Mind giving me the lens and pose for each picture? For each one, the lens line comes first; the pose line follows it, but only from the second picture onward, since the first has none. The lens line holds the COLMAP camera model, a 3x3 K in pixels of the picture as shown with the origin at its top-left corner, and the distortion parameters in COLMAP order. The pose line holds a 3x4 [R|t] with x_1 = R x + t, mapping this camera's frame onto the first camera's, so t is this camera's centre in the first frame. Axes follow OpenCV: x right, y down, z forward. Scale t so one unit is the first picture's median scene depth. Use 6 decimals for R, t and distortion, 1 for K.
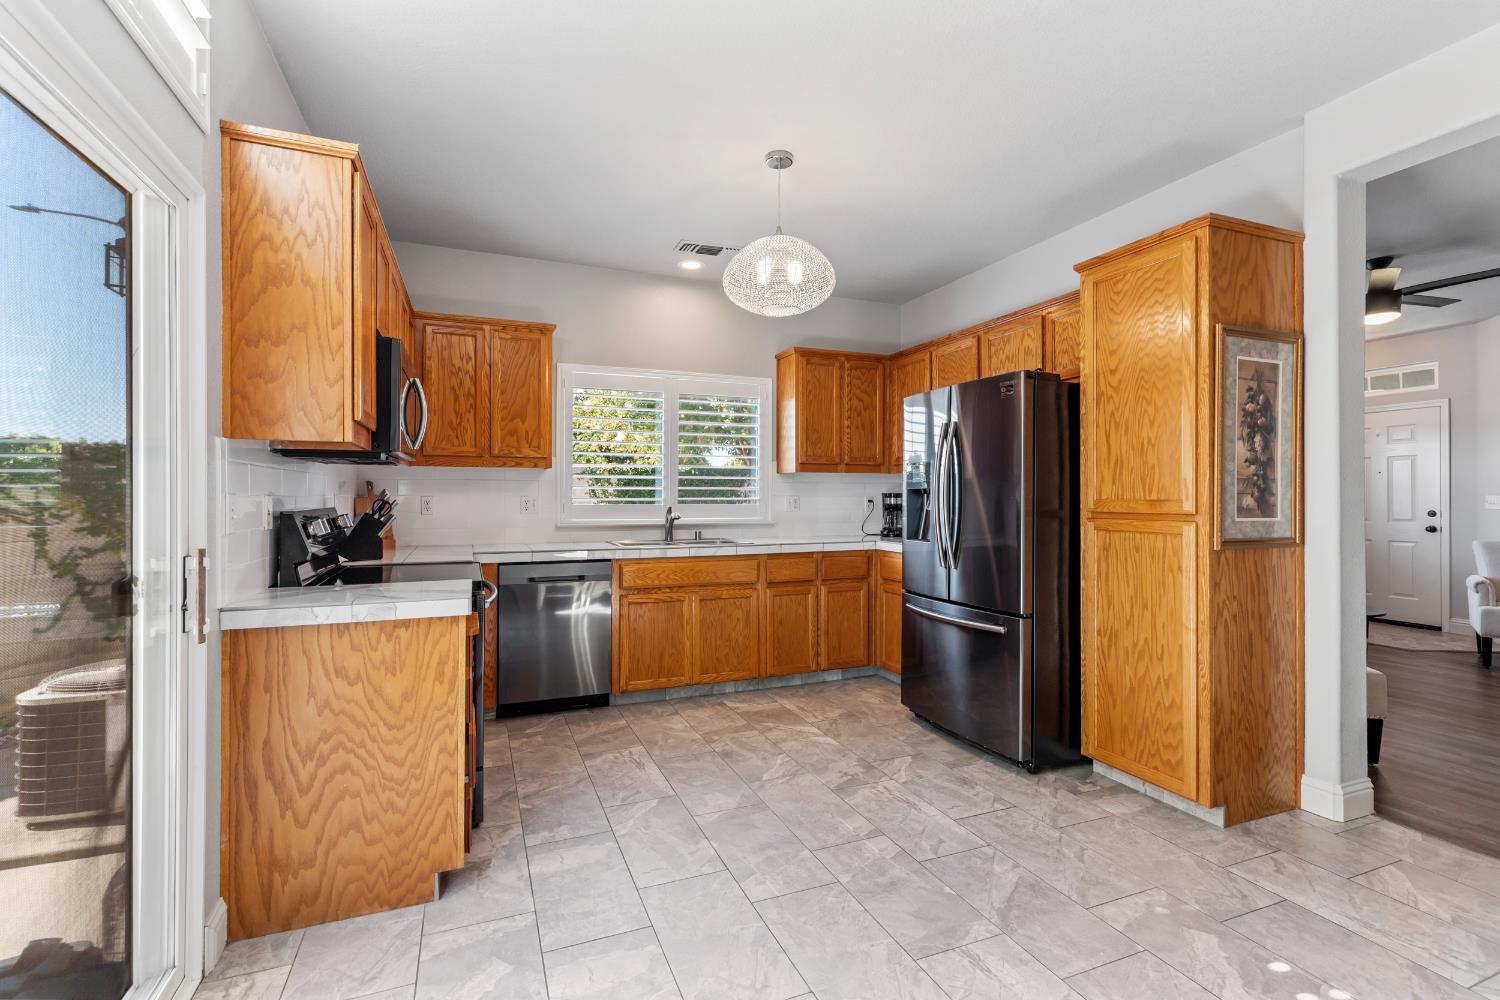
lens RADIAL K [[678.7, 0, 763.1], [0, 678.7, 493.4], [0, 0, 1]] dist [0.005224, -0.000027]
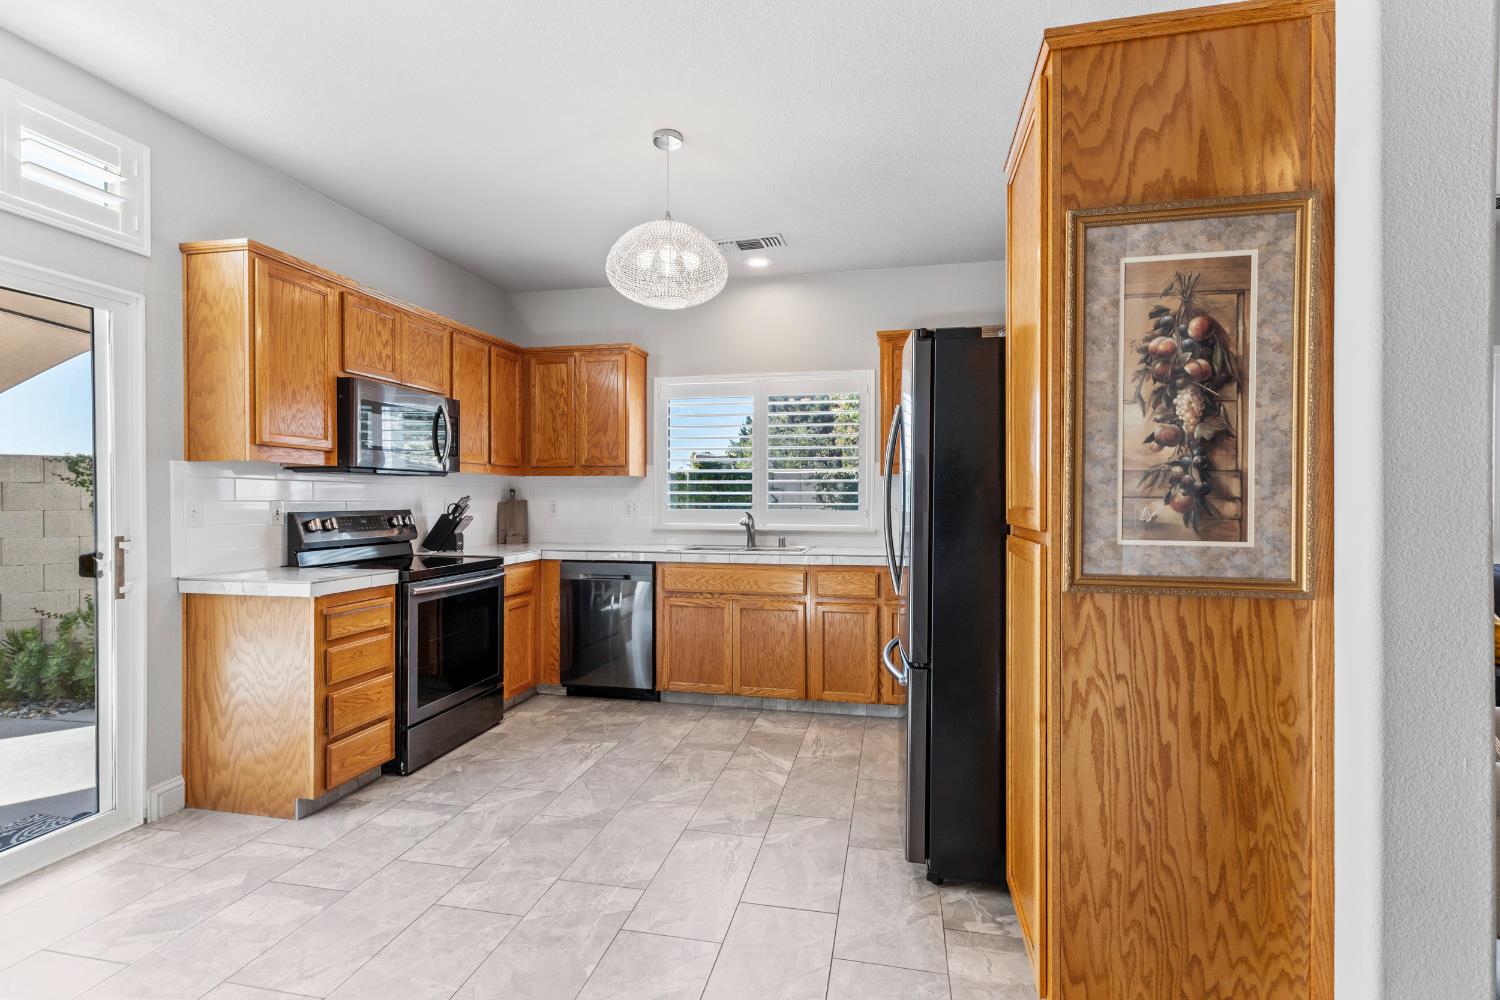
lens RADIAL K [[678.7, 0, 772.8], [0, 678.7, 500.3], [0, 0, 1]] dist [0.005224, -0.000027]
pose [[0.829257, -0.000094, -0.558867, 0.758621], [0.001696, 0.999996, 0.002348, 0.000941], [0.558865, -0.002895, 0.829254, 0.349778]]
